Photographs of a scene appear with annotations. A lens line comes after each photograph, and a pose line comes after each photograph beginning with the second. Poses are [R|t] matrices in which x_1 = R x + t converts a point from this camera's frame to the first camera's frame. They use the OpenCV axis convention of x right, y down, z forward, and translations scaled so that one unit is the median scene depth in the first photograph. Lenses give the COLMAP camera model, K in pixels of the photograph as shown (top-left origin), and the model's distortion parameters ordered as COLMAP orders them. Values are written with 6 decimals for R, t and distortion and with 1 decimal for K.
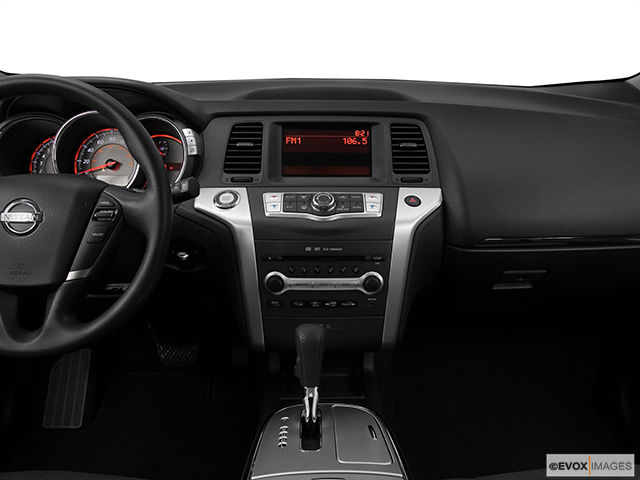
lens RADIAL K [[549.3, 0, 320.0], [0, 549.3, 241.0], [0, 0, 1]] dist [-0.052324, 0.010862]
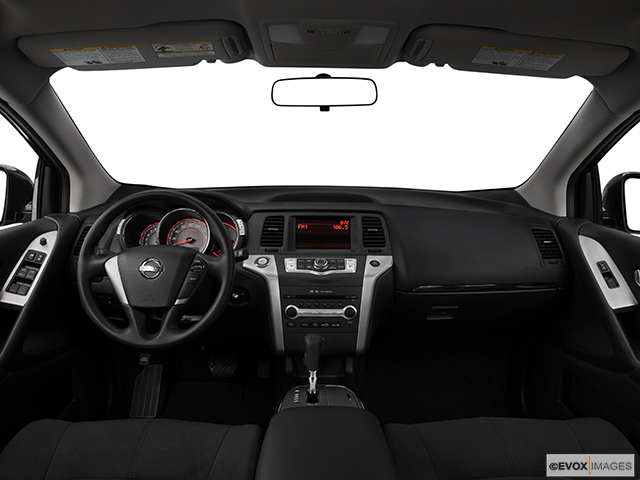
lens RADIAL K [[426.9, 0, 317.2], [0, 426.9, 239.6], [0, 0, 1]] dist [0.010533, 0.001239]
pose [[0.999979, 0.004609, -0.004502, 0.000927], [-0.005221, 0.989105, -0.147117, 0.046722], [0.003775, 0.147138, 0.989109, -0.286715]]
